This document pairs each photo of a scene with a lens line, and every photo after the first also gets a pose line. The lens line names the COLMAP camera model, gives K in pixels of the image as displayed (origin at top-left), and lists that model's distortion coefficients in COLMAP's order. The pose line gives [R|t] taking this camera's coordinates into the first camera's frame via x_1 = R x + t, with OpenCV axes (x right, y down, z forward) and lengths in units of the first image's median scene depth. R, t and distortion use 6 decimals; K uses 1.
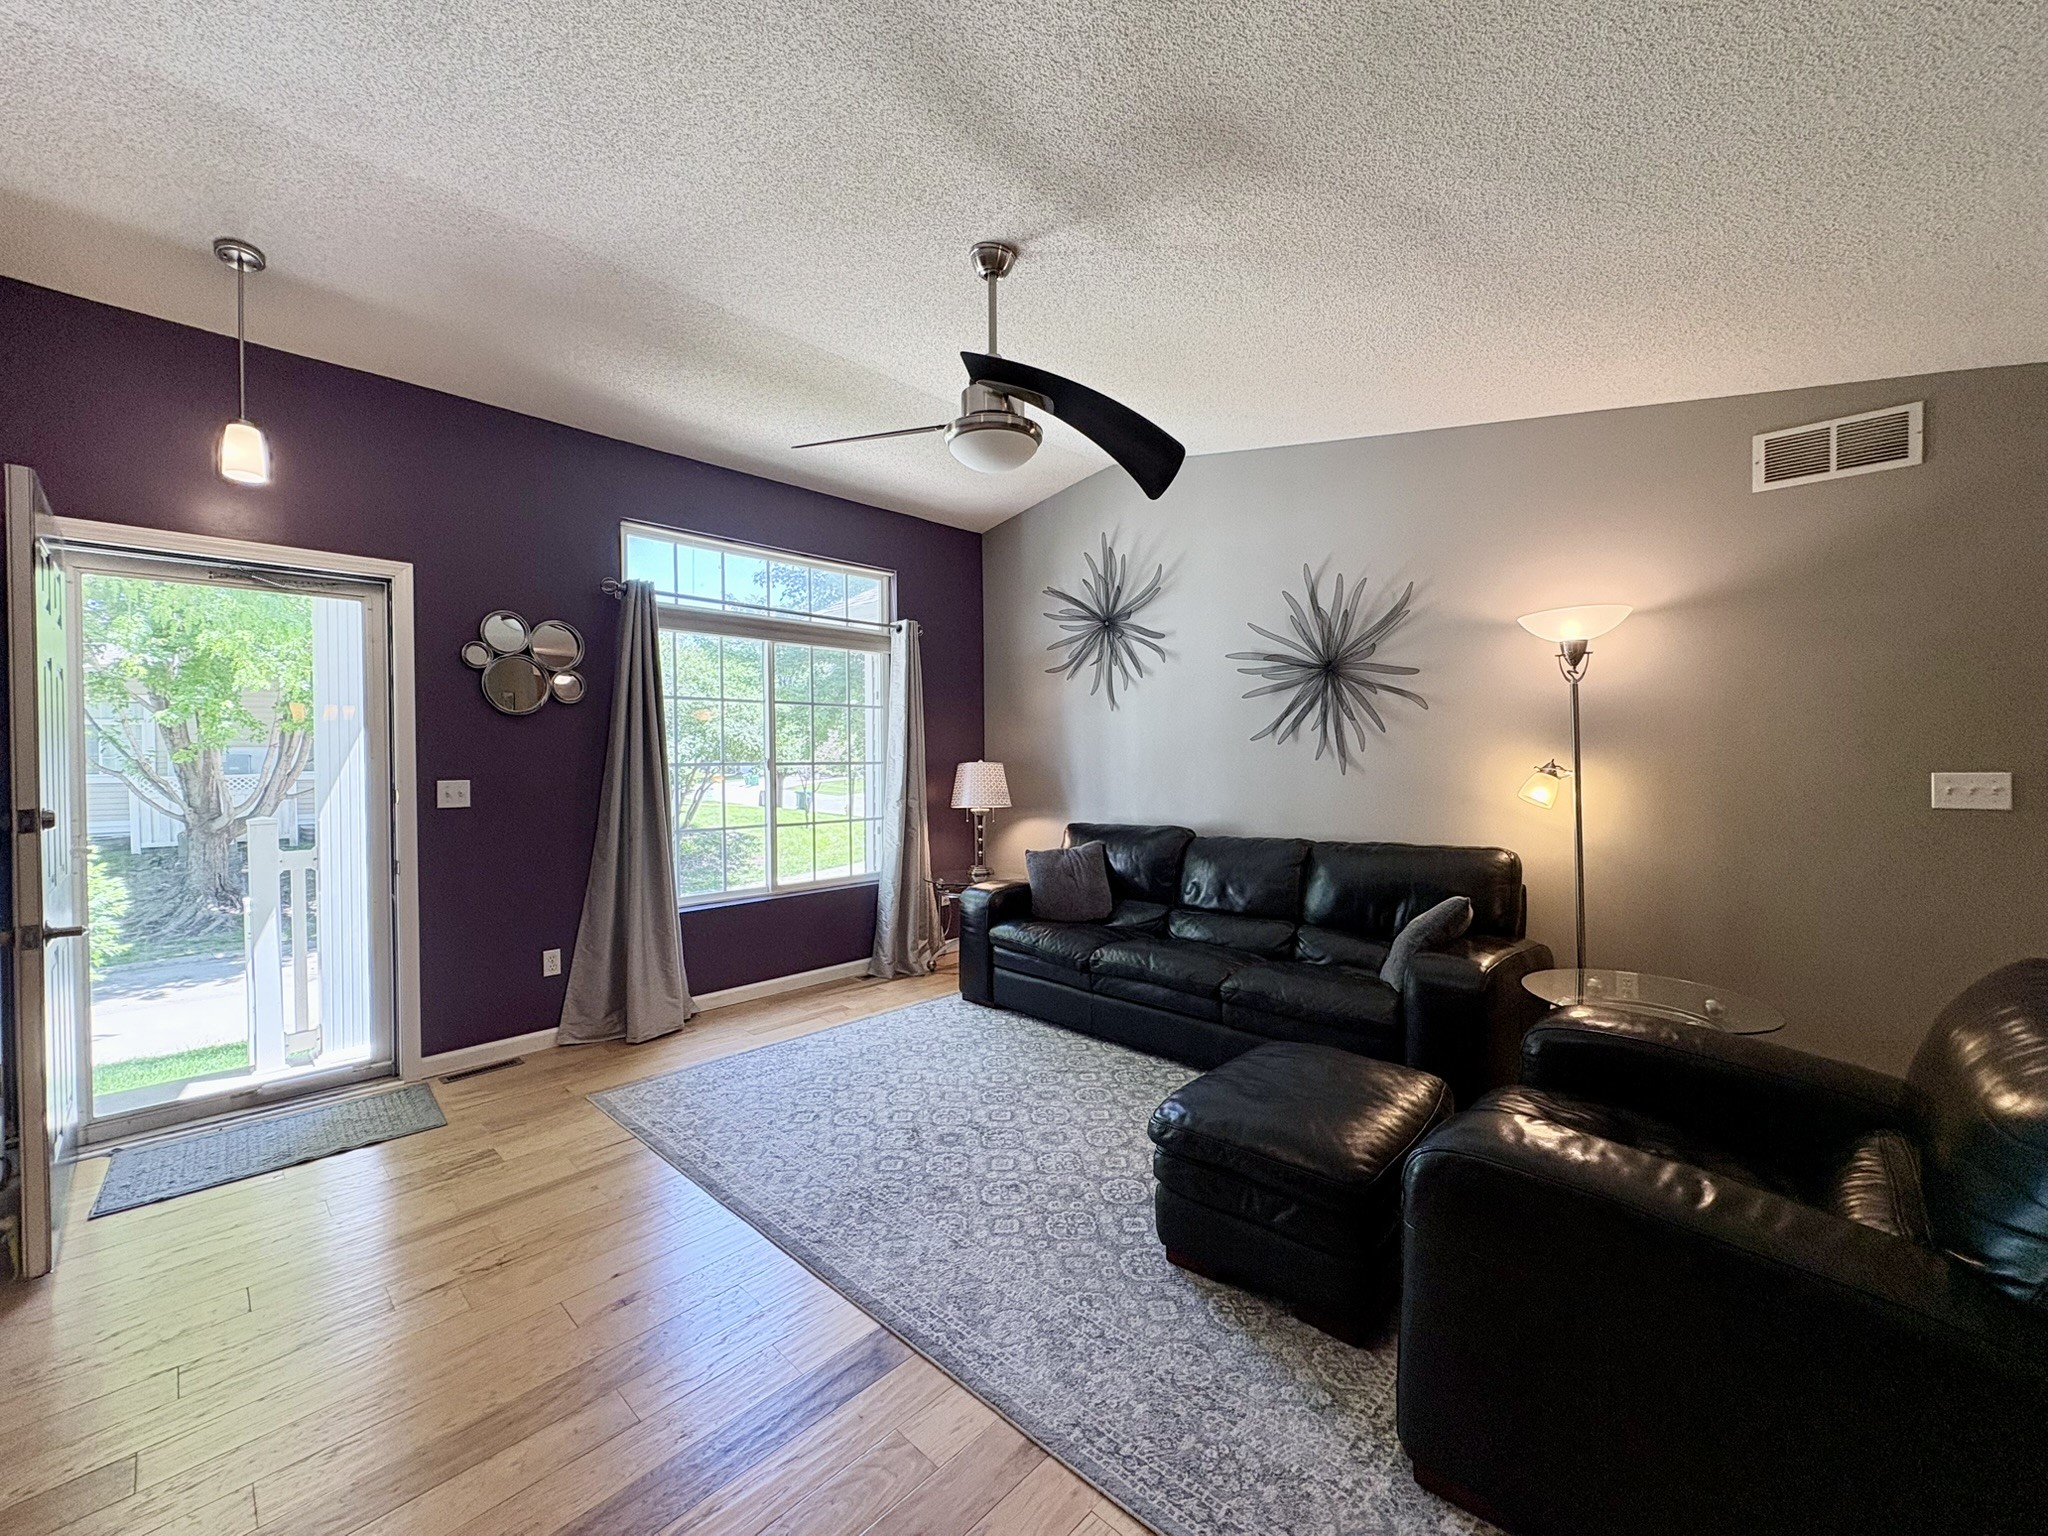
lens RADIAL K [[817.1, 0, 1024.0], [0, 817.1, 768.0], [0, 0, 1]] dist [0.000702, -0.000331]
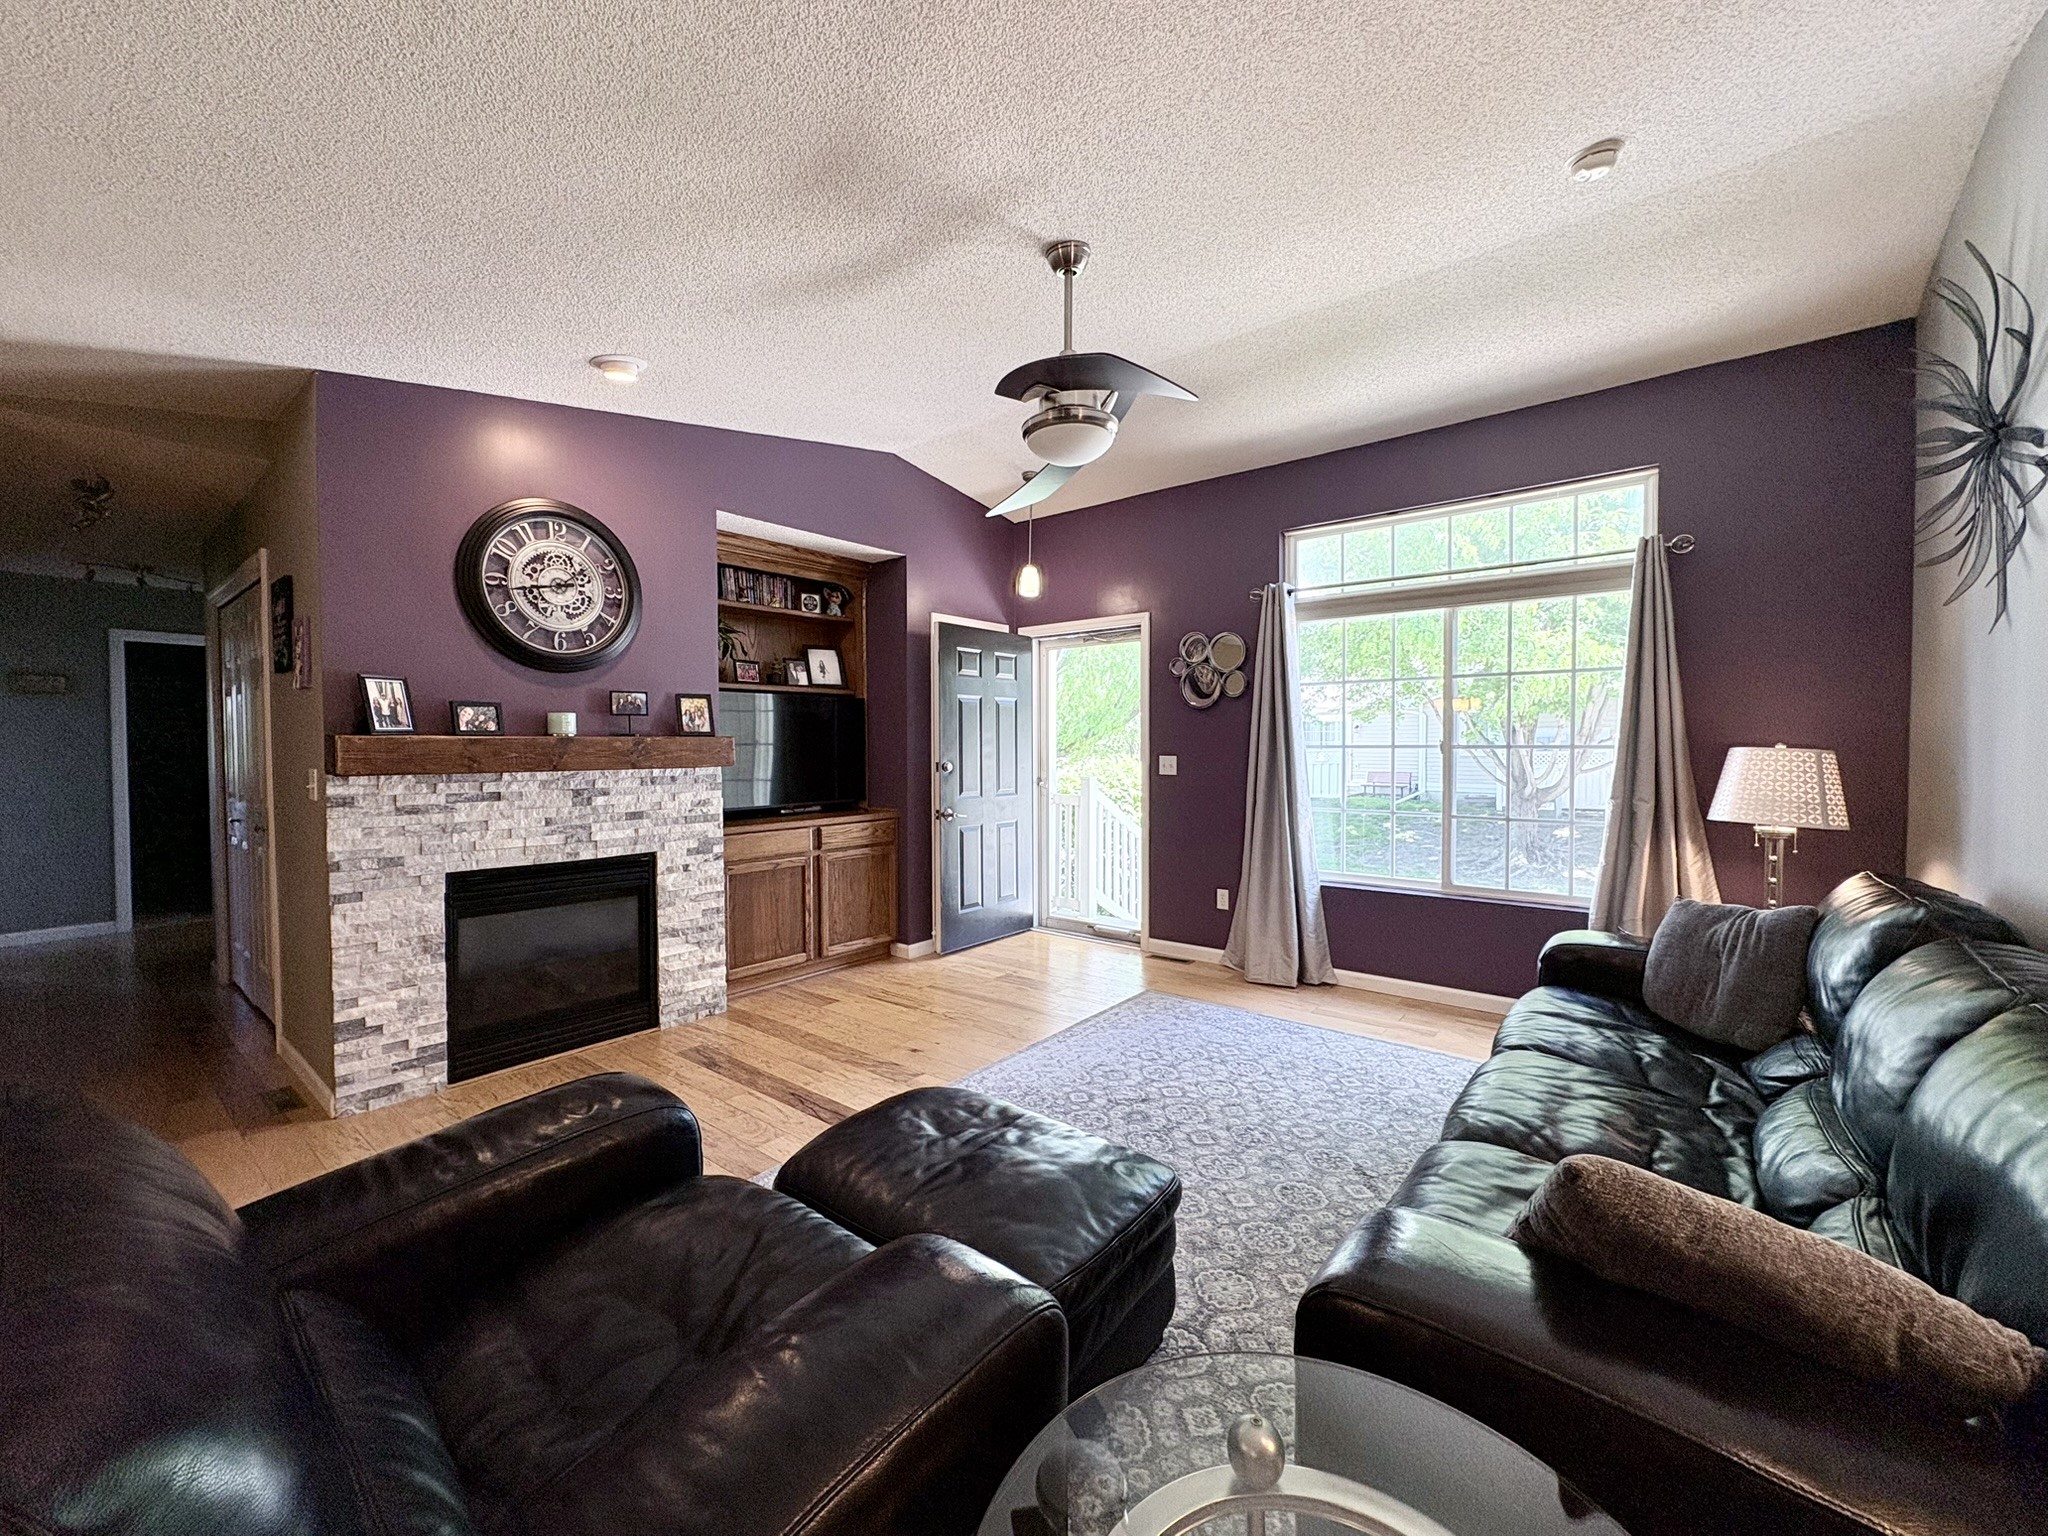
lens RADIAL K [[813.8, 0, 1022.4], [0, 813.8, 770.4], [0, 0, 1]] dist [-0.000920, 0.000011]
pose [[0.078201, 0.038176, -0.996206, 0.662076], [-0.010047, 0.999246, 0.037504, -0.010054], [0.996887, 0.007076, 0.078526, 0.576375]]
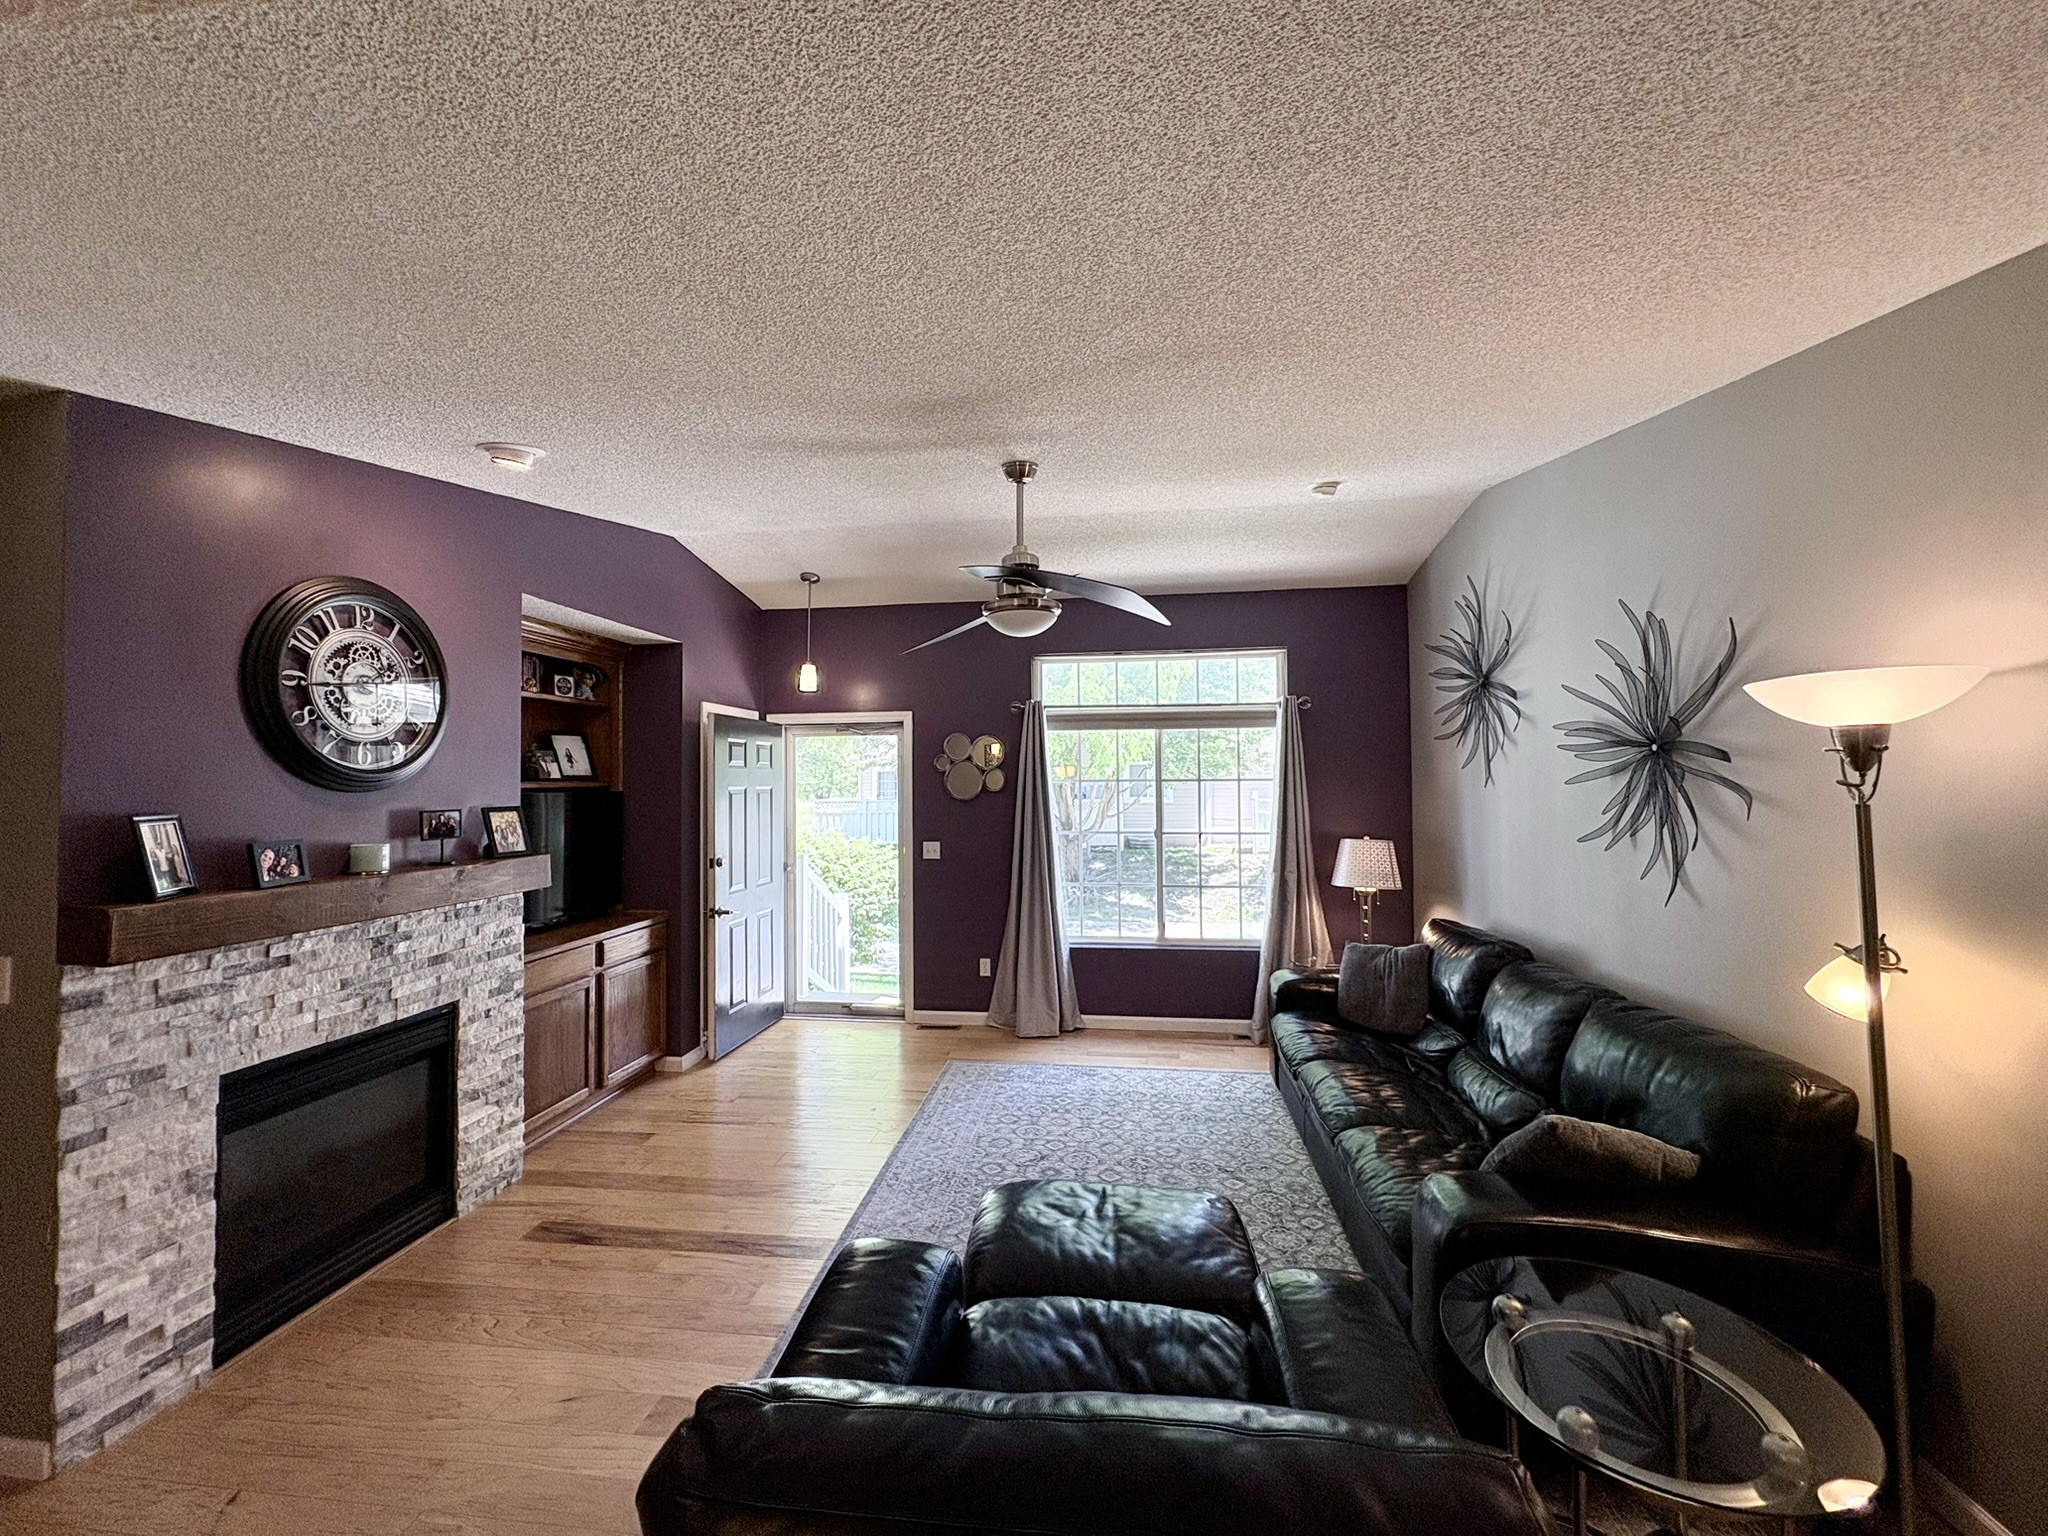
lens RADIAL K [[817.1, 0, 1024.0], [0, 817.1, 768.0], [0, 0, 1]] dist [0.000702, -0.000331]
pose [[0.591024, -0.010349, -0.806587, 0.648080], [-0.008105, 0.999791, -0.018767, -0.092622], [0.806613, 0.017629, 0.590817, 0.178759]]
